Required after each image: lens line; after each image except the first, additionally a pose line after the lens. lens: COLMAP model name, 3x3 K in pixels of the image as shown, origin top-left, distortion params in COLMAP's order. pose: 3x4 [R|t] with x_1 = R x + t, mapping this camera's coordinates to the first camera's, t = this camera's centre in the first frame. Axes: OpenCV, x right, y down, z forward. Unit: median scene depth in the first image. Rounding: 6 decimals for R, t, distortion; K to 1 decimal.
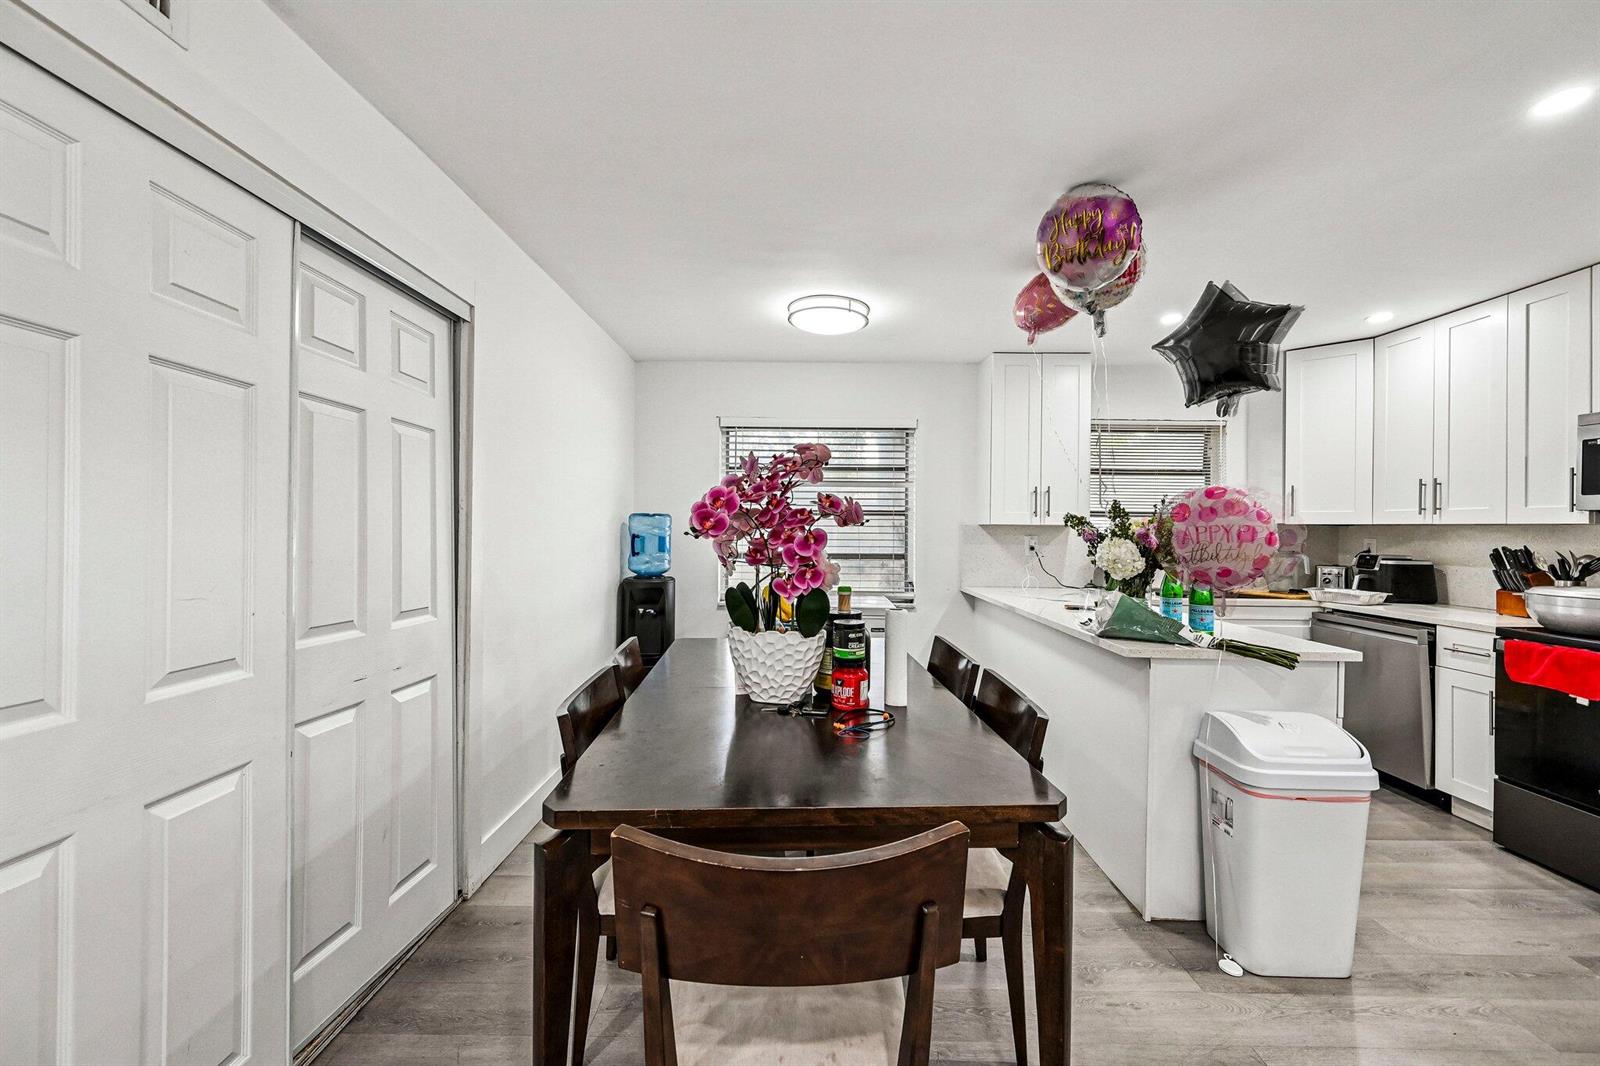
lens RADIAL K [[628.1, 0, 796.2], [0, 628.1, 527.8], [0, 0, 1]] dist [-0.002967, 0.000313]
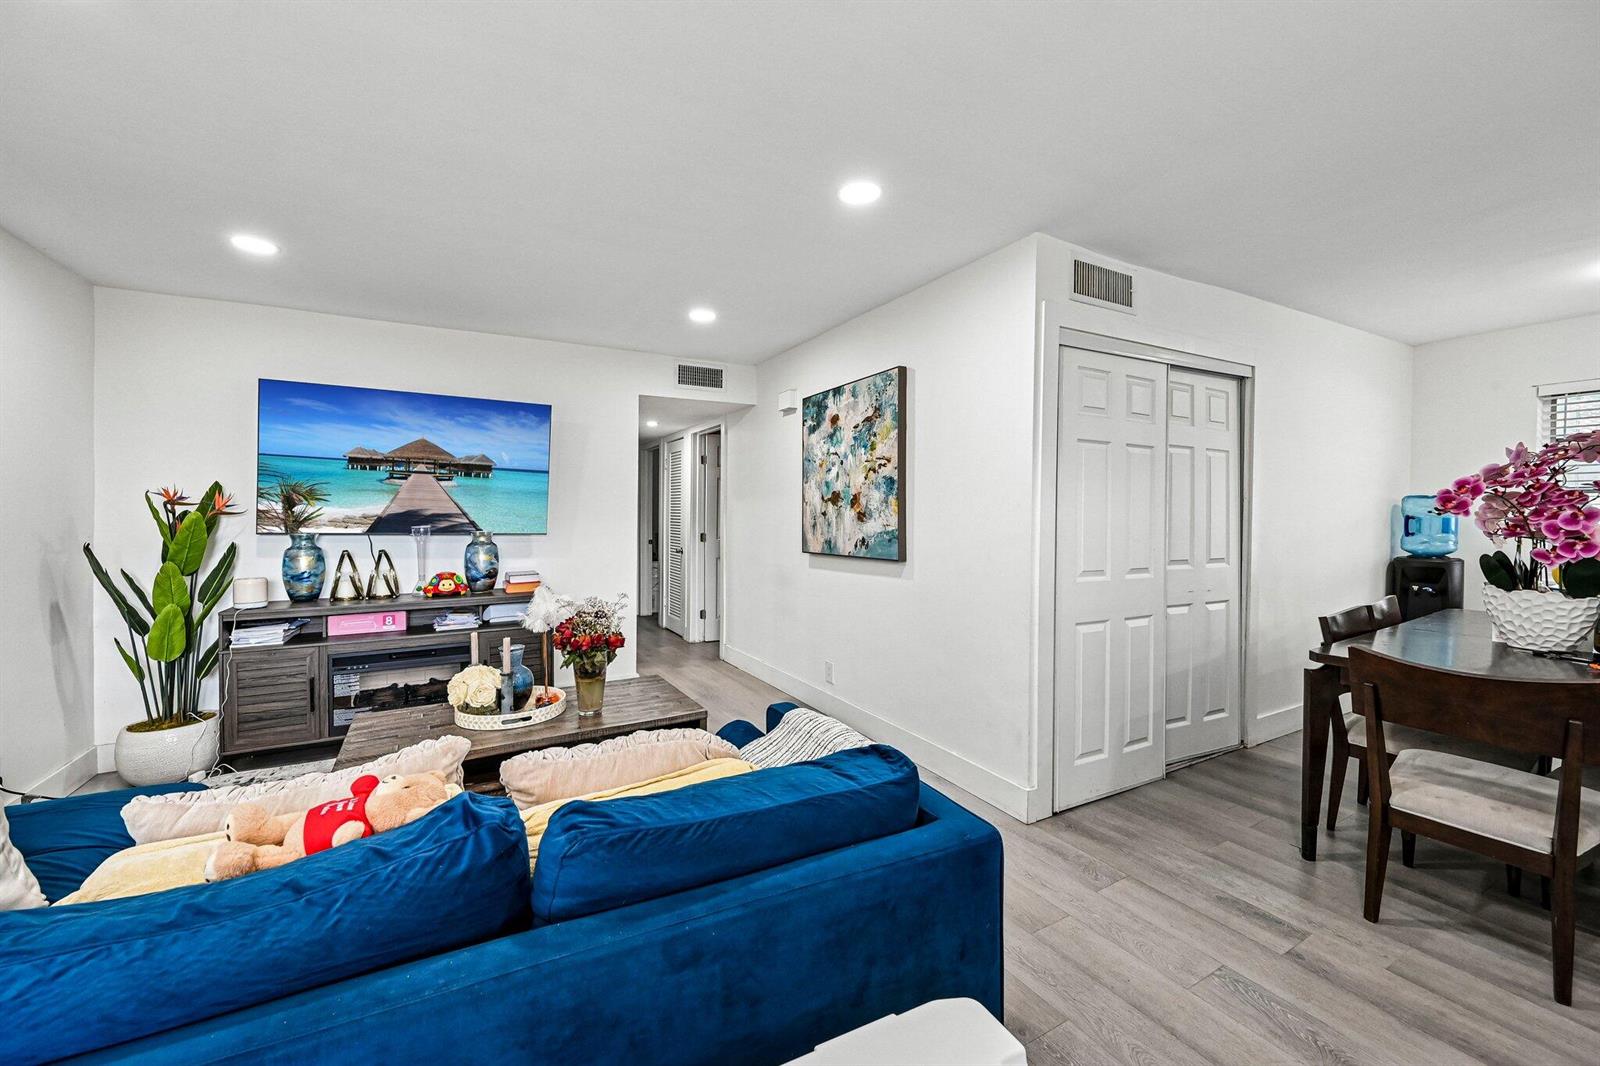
lens RADIAL K [[632.3, 0, 798.8], [0, 632.3, 527.9], [0, 0, 1]] dist [0.002460, 0.000571]
pose [[0.496370, 0.011382, -0.868036, 0.240265], [0.008378, 0.999805, 0.017901, 0.004856], [0.868071, -0.016158, 0.496178, -0.630972]]
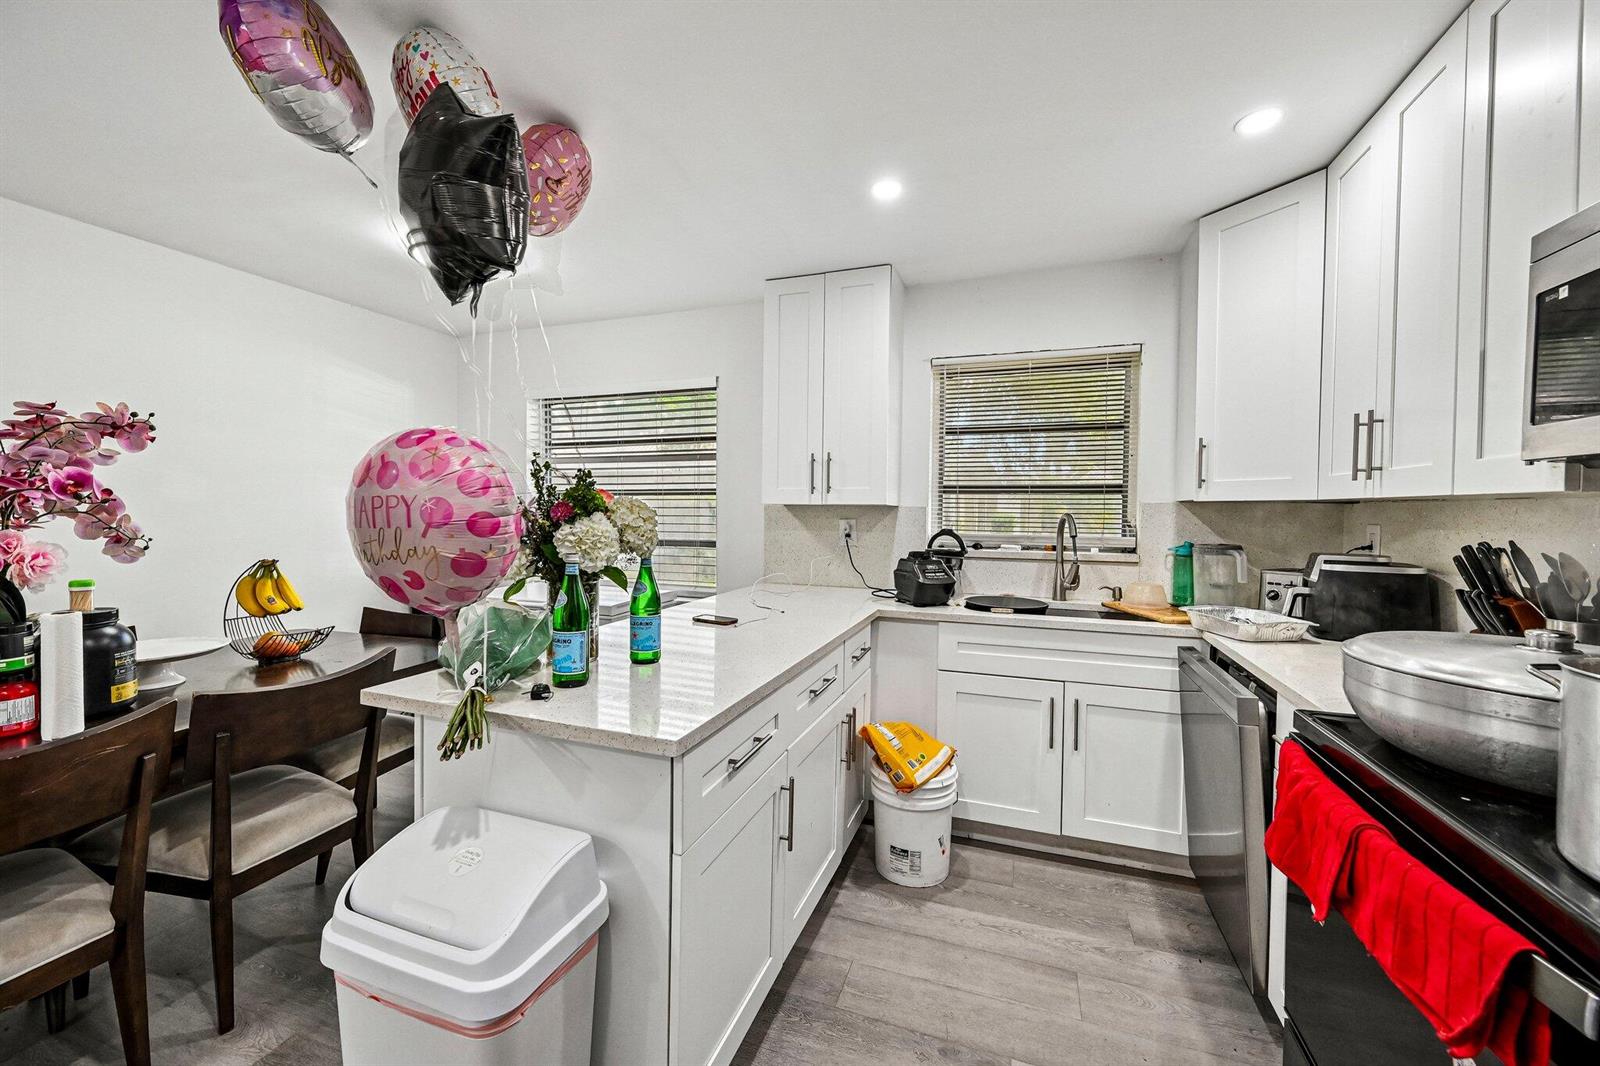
lens RADIAL K [[628.1, 0, 796.2], [0, 628.1, 527.8], [0, 0, 1]] dist [-0.002967, 0.000313]
pose [[0.944039, 0.005843, -0.329782, 0.923937], [0.002353, 0.999698, 0.024450, 0.006527], [0.329825, -0.023858, 0.943740, 0.428281]]
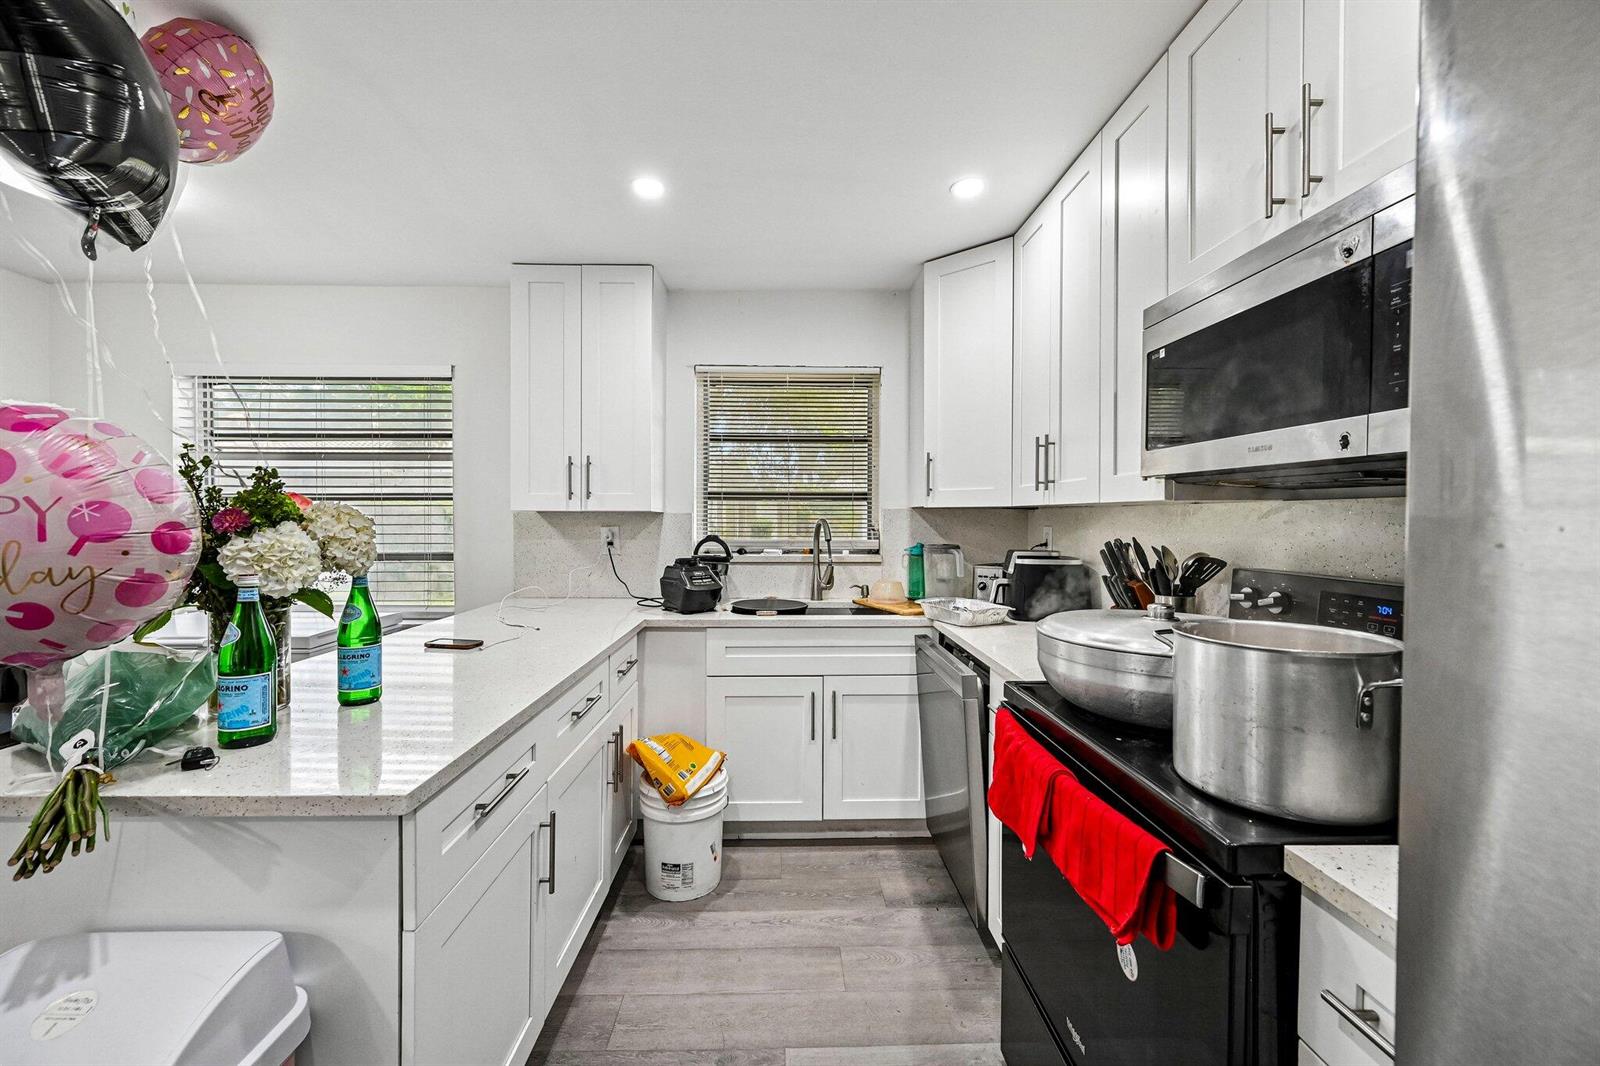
lens RADIAL K [[630.0, 0, 797.7], [0, 630.0, 528.2], [0, 0, 1]] dist [-0.001972, 0.000576]
pose [[0.999180, -0.009483, 0.039353, 0.916426], [0.008810, 0.999812, 0.017246, 0.006141], [-0.039509, -0.016885, 0.999077, 0.437604]]
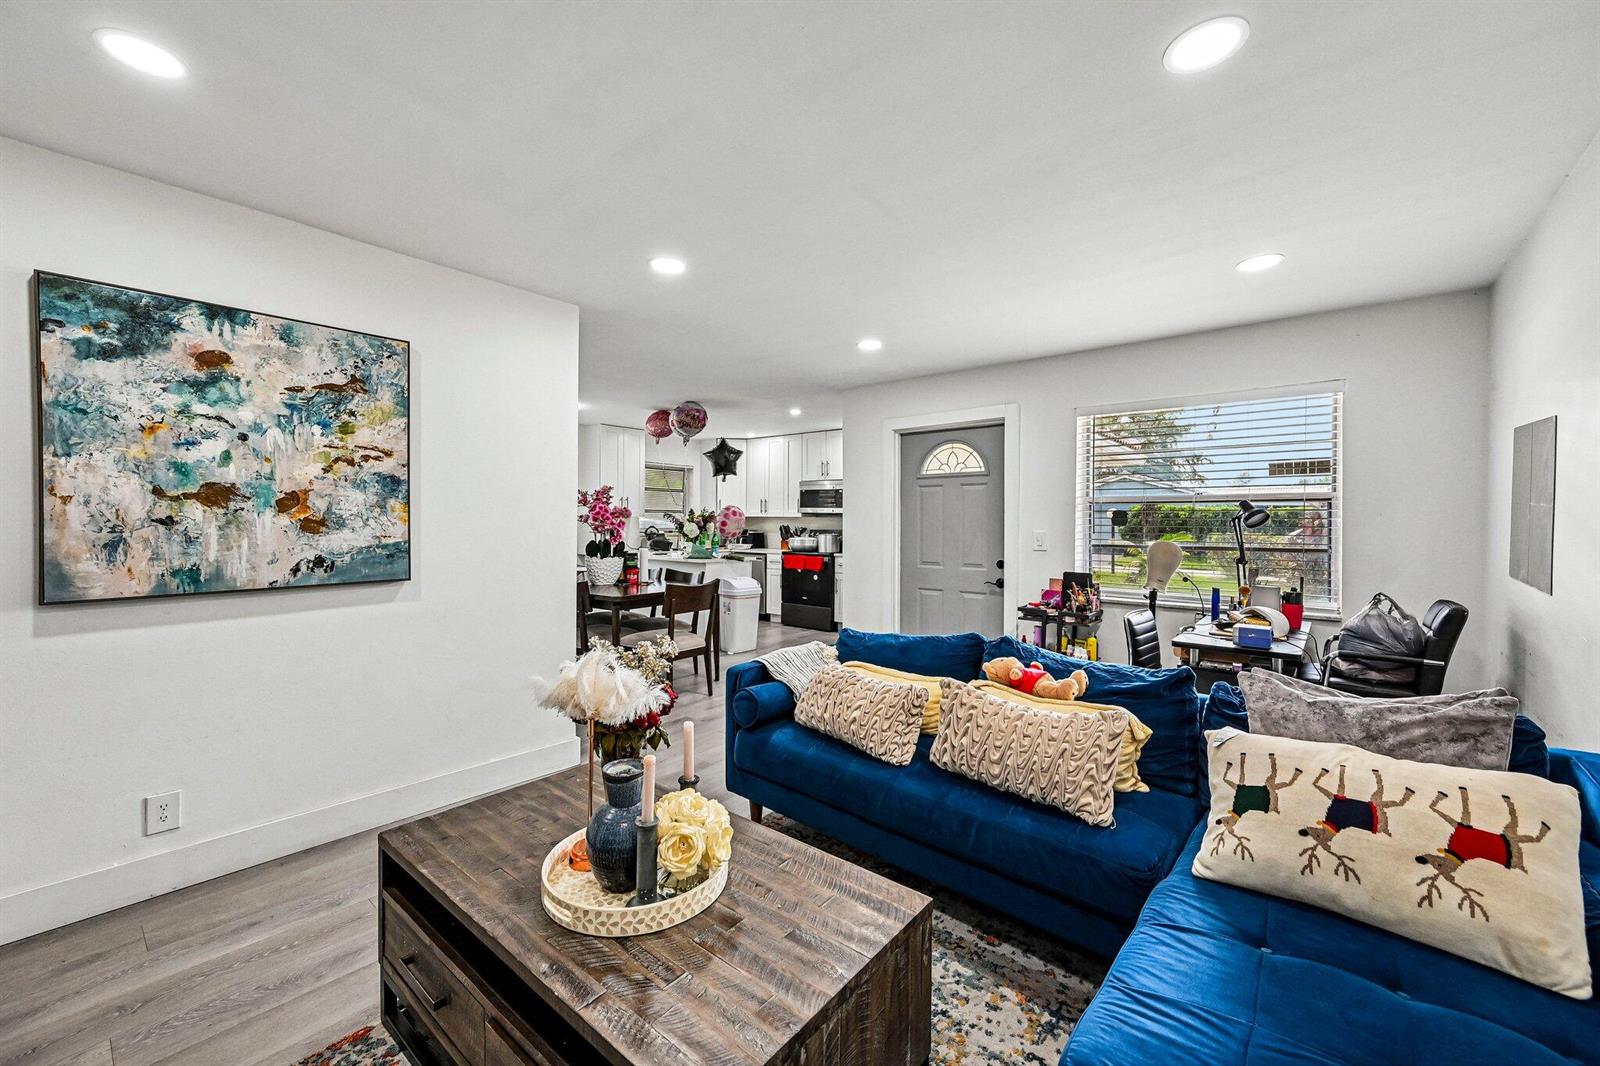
lens RADIAL K [[632.3, 0, 798.8], [0, 632.3, 527.9], [0, 0, 1]] dist [0.002460, 0.000571]
pose [[0.631489, -0.012974, 0.775276, -1.191547], [-0.001430, 0.999839, 0.017897, -0.008963], [-0.775384, -0.012410, 0.631368, -0.985427]]
